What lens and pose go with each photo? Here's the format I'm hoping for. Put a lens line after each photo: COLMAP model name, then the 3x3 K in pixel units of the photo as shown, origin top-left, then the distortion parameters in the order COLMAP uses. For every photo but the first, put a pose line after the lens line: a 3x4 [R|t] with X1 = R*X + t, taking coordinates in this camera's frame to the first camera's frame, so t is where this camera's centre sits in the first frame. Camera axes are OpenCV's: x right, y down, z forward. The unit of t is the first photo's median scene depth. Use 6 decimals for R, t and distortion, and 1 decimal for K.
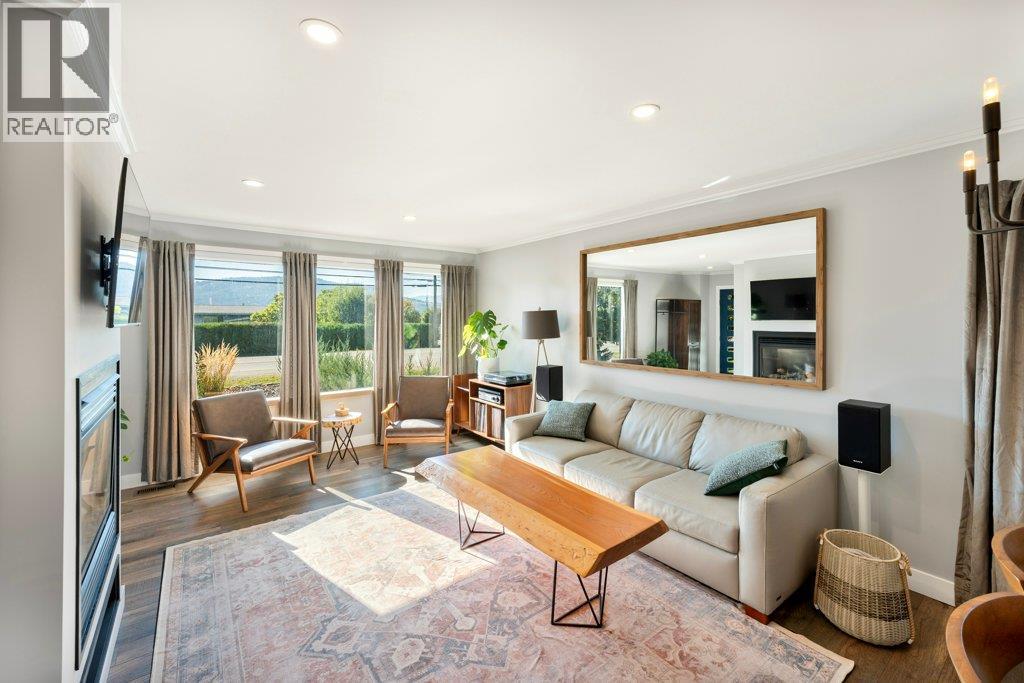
lens RADIAL K [[428.8, 0, 516.1], [0, 428.8, 321.3], [0, 0, 1]] dist [0.009957, 0.000301]
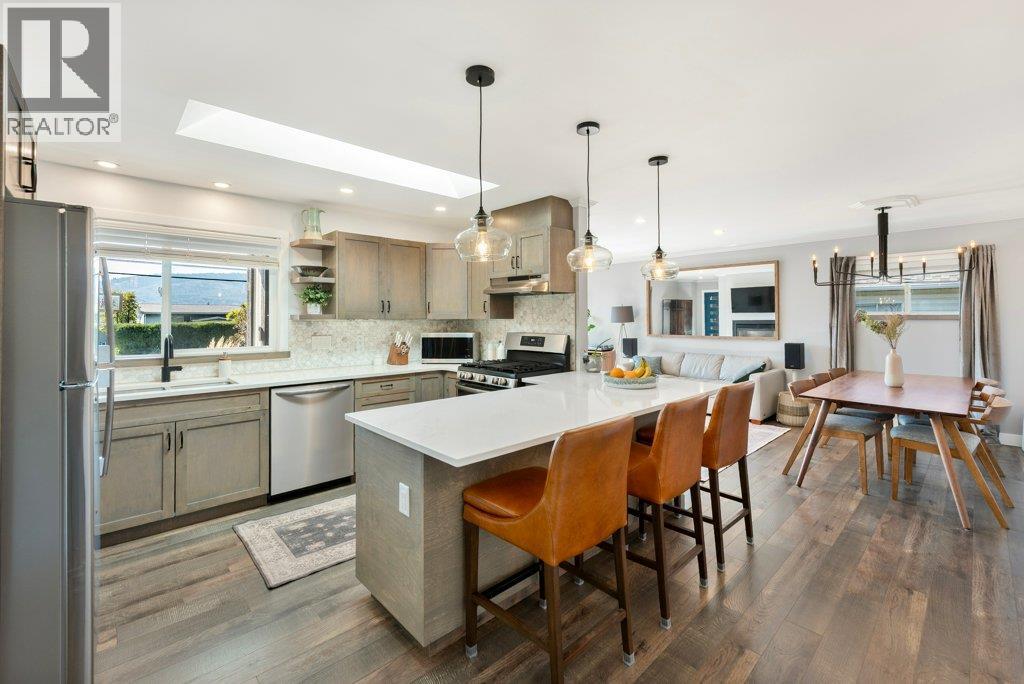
lens RADIAL K [[428.8, 0, 527.4], [0, 428.8, 319.9], [0, 0, 1]] dist [0.009957, 0.000301]
pose [[0.993792, -0.003636, 0.111196, -0.597760], [0.003853, 0.999991, -0.001735, 0.035917], [-0.111189, 0.002153, 0.993797, -0.775589]]
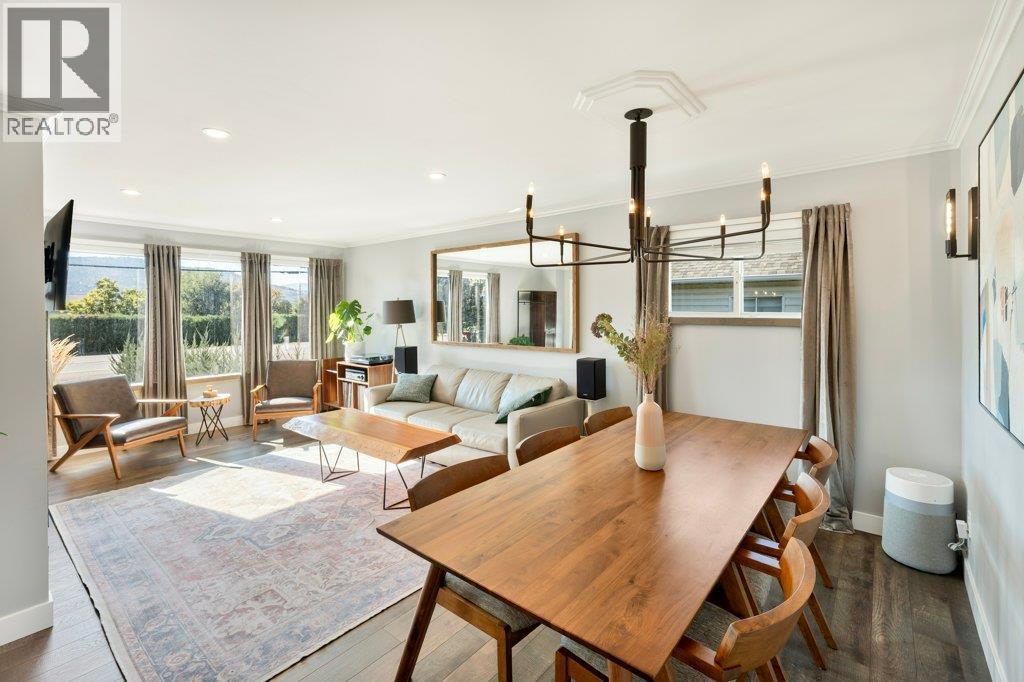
lens RADIAL K [[459.0, 0, 514.2], [0, 459.0, 315.6], [0, 0, 1]] dist [0.017623, -0.002531]
pose [[0.973493, -0.007521, 0.228592, 0.089230], [0.005707, 0.999947, 0.008594, 0.009435], [-0.228644, -0.007061, 0.973484, -0.359312]]
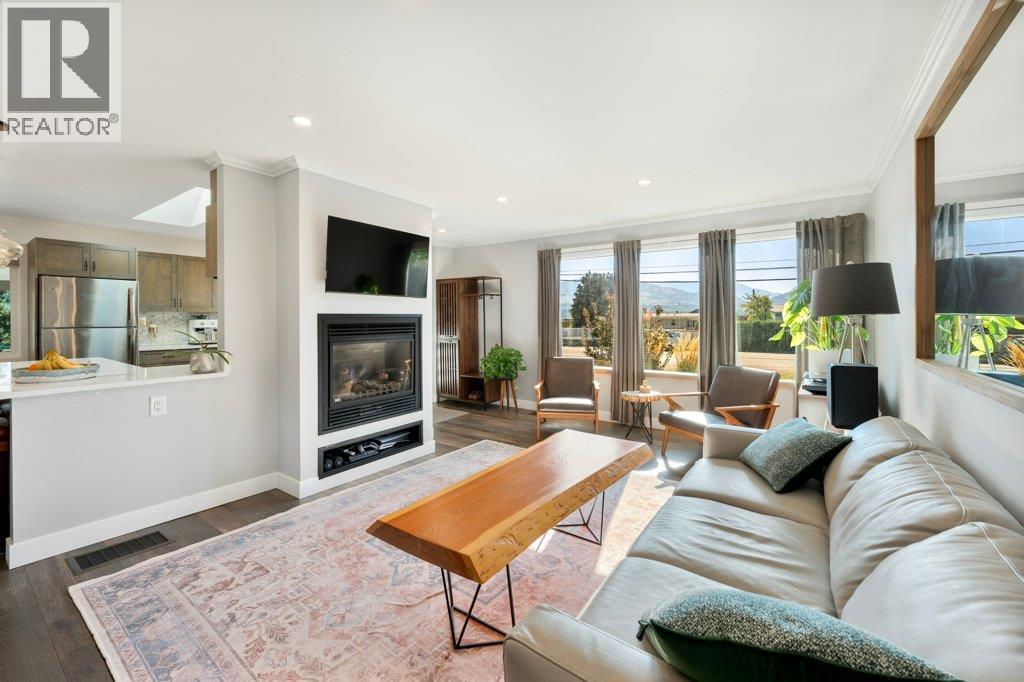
lens RADIAL K [[412.4, 0, 512.4], [0, 412.4, 323.4], [0, 0, 1]] dist [0.000442, 0.000508]
pose [[0.294610, 0.010381, -0.955561, 0.512616], [-0.007393, 0.999936, 0.008583, 0.054439], [0.955589, 0.004536, 0.294668, 0.470745]]
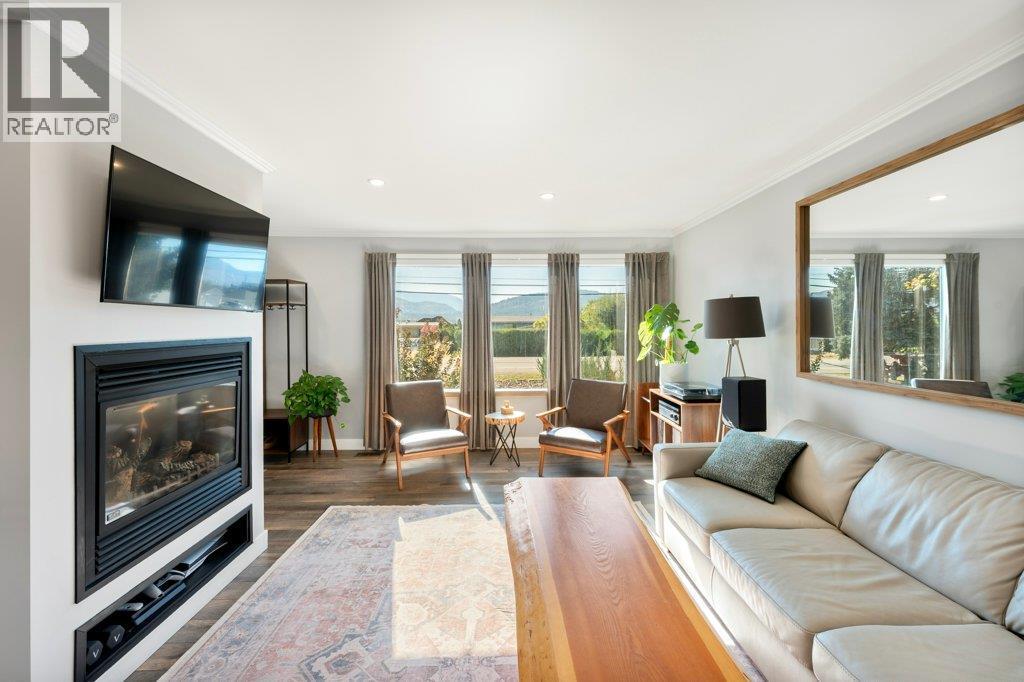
lens RADIAL K [[412.4, 0, 512.2], [0, 412.4, 328.3], [0, 0, 1]] dist [0.000442, 0.000508]
pose [[0.808480, -0.000259, -0.588523, 0.188088], [-0.001515, 0.999996, -0.002521, 0.029639], [0.588521, 0.002930, 0.808476, 0.278626]]
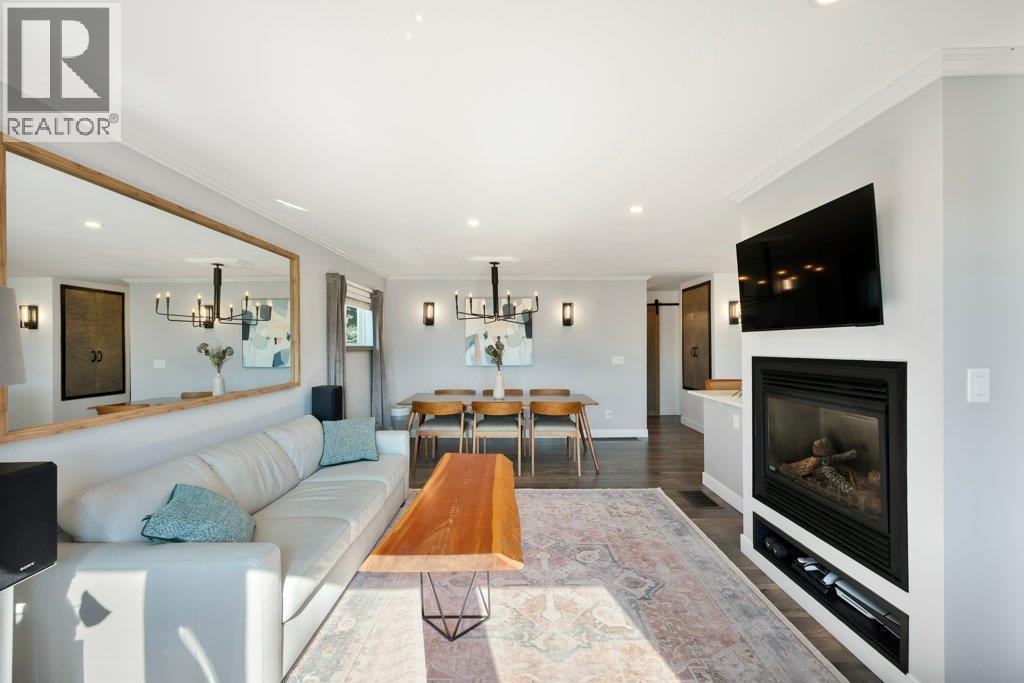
lens RADIAL K [[412.4, 0, 513.8], [0, 412.4, 340.8], [0, 0, 1]] dist [0.000442, 0.000508]
pose [[-0.800134, 0.007858, 0.599770, -0.448218], [0.010182, 0.999948, 0.000483, 0.015824], [-0.599735, 0.006494, -0.800173, 1.137102]]
